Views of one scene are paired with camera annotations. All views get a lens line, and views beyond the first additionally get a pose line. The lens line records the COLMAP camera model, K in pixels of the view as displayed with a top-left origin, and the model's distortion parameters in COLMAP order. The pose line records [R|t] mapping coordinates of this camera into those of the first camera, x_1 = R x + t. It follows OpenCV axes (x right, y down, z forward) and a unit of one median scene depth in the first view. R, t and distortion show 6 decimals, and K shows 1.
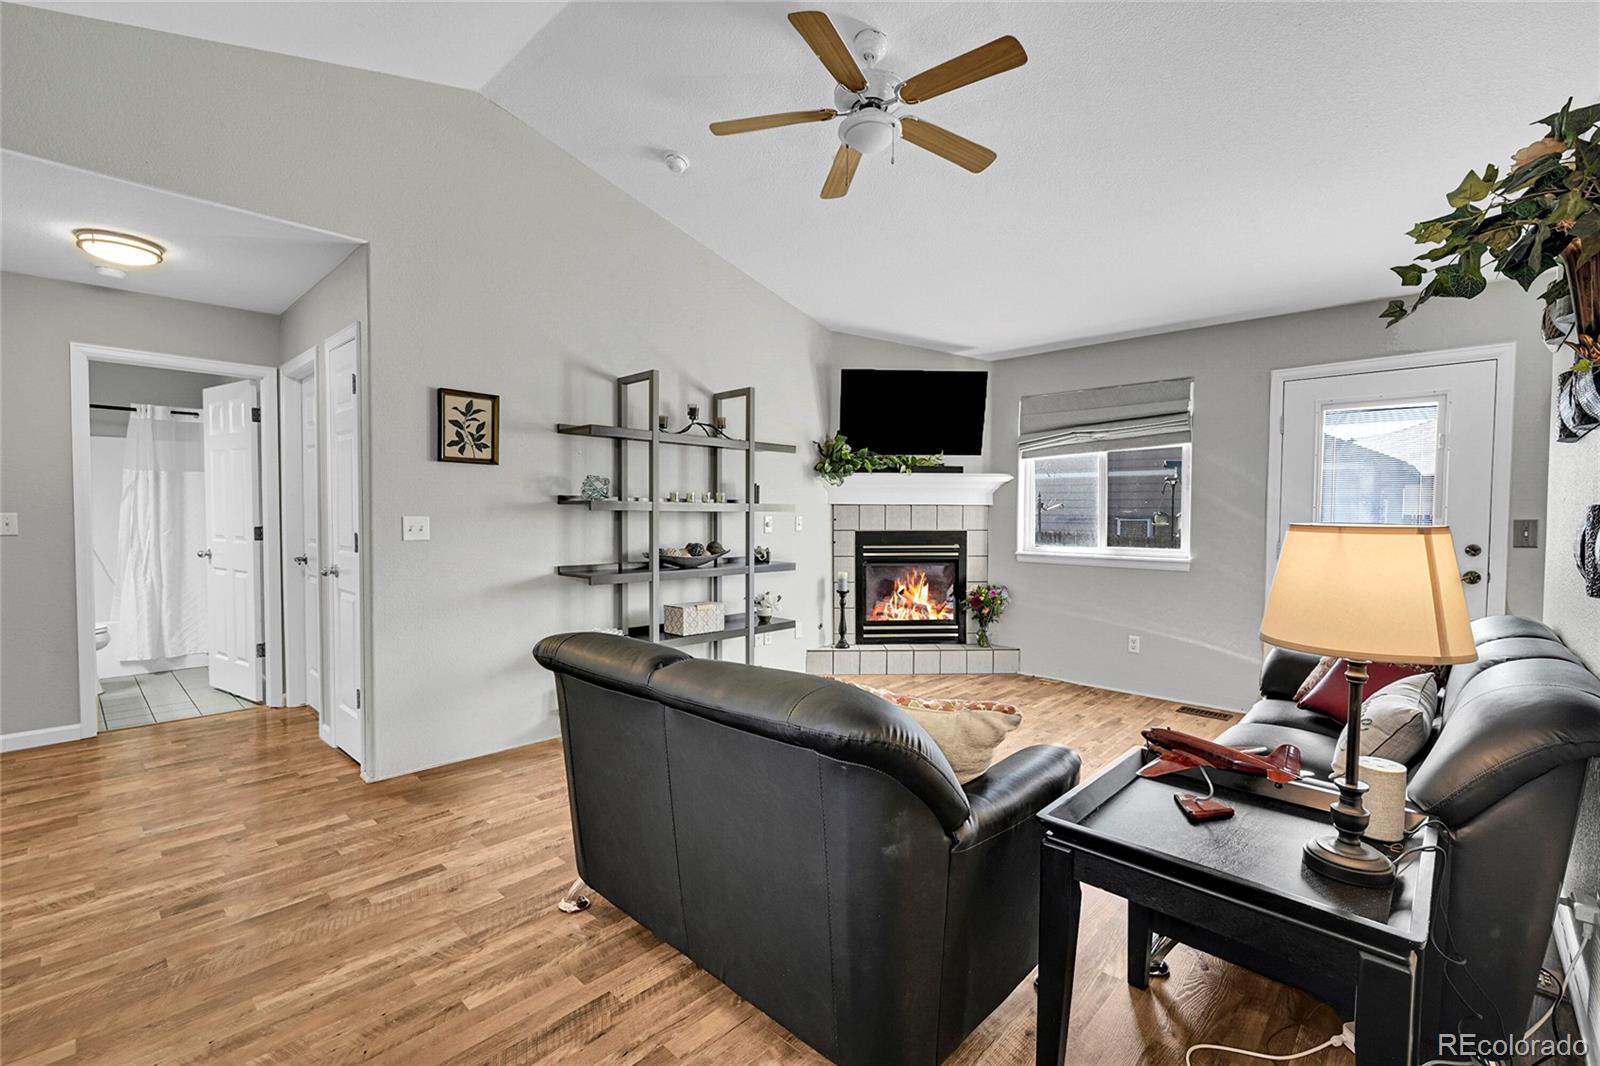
lens RADIAL K [[692.2, 0, 806.4], [0, 692.2, 535.0], [0, 0, 1]] dist [-0.007109, 0.000072]
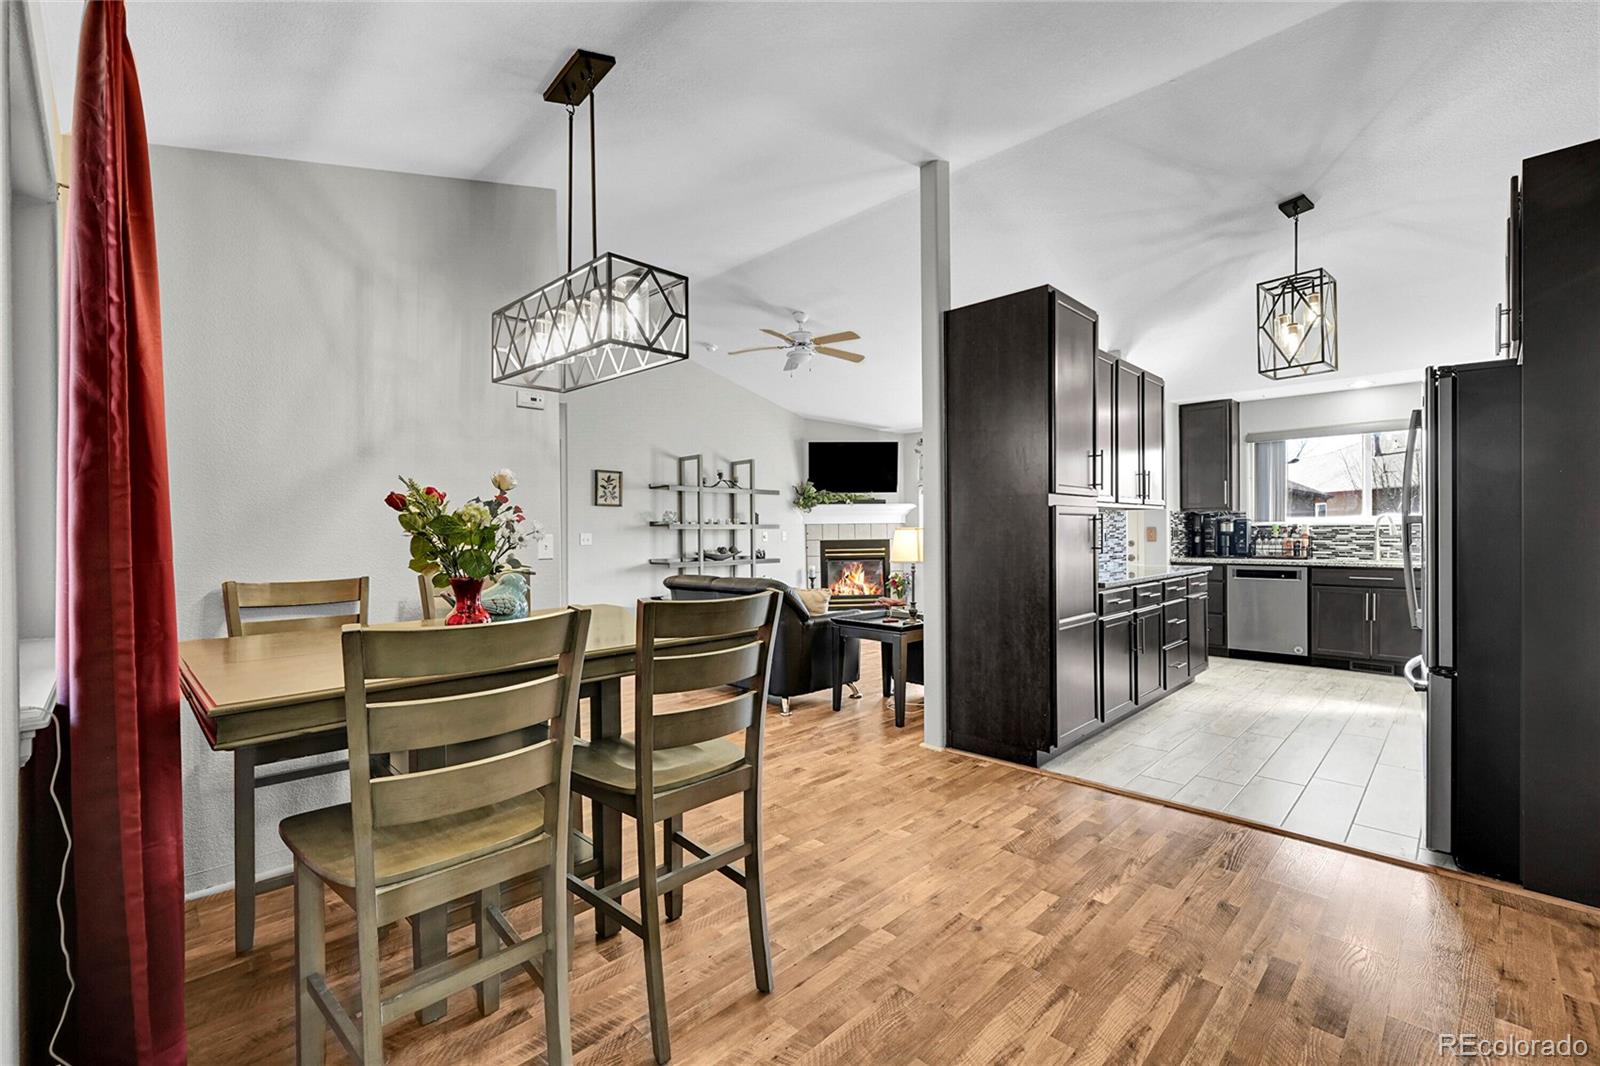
lens RADIAL K [[692.2, 0, 809.1], [0, 692.2, 533.4], [0, 0, 1]] dist [-0.007109, 0.000072]
pose [[0.999634, -0.014537, -0.022832, 0.098516], [0.013839, 0.999441, -0.030429, 0.031936], [0.023261, 0.030102, 0.999276, -0.735547]]
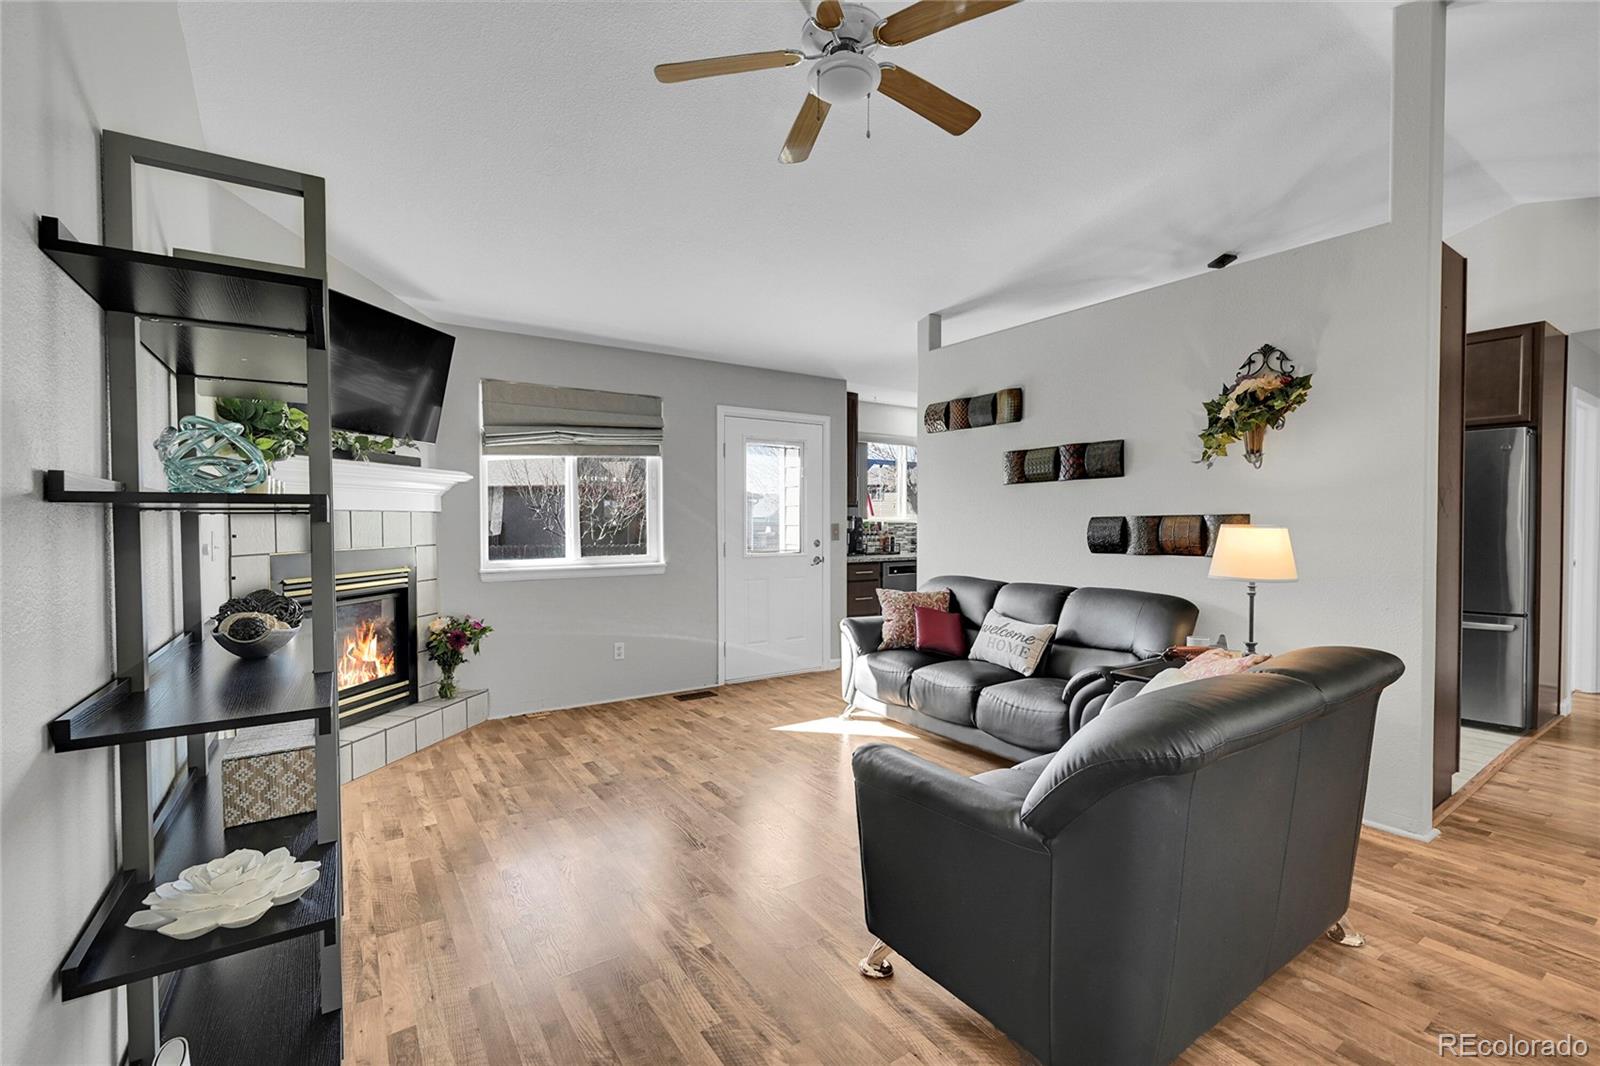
lens RADIAL K [[692.2, 0, 809.2], [0, 692.2, 528.1], [0, 0, 1]] dist [-0.007109, 0.000072]
pose [[0.211007, -0.013098, 0.977397, -0.473144], [0.036646, 0.999313, 0.005480, -0.017271], [-0.976797, 0.034661, 0.211342, 0.537433]]
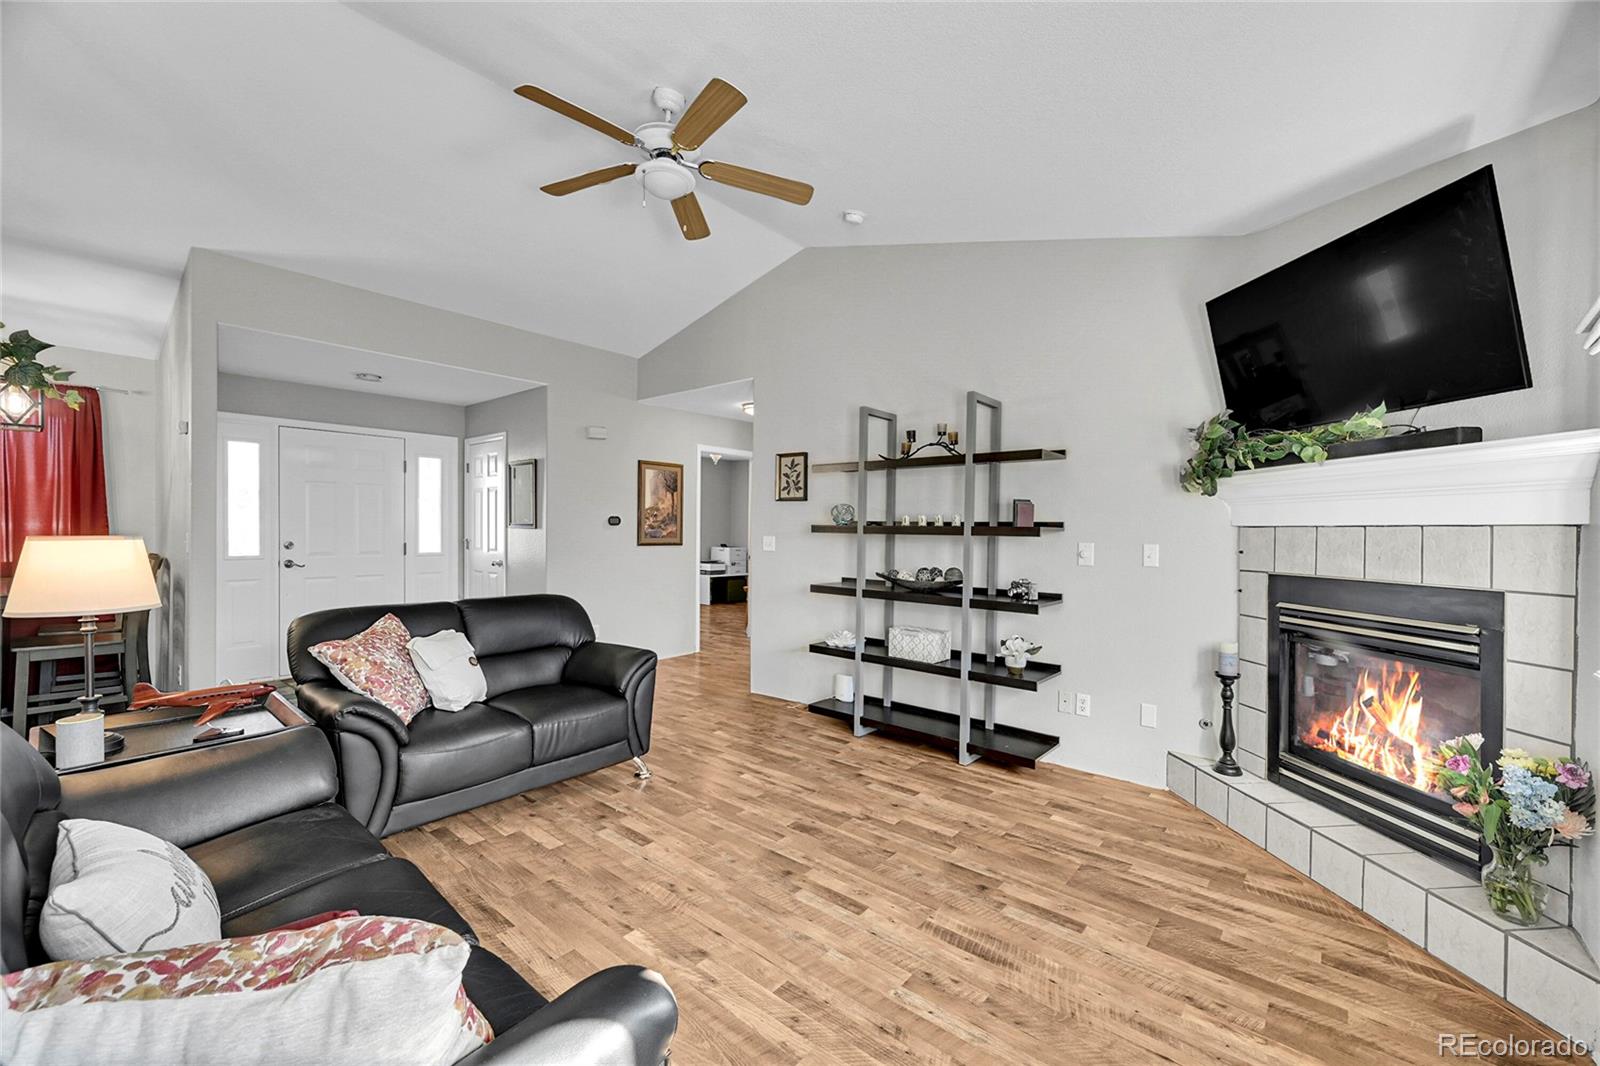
lens RADIAL K [[619.6, 0, 812.5], [0, 619.6, 523.1], [0, 0, 1]] dist [-0.001473, 0.000189]
pose [[0.076490, -0.011856, -0.997000, 0.648306], [-0.041015, 0.999046, -0.015027, -0.028393], [0.996226, 0.042041, 0.075931, 0.719409]]
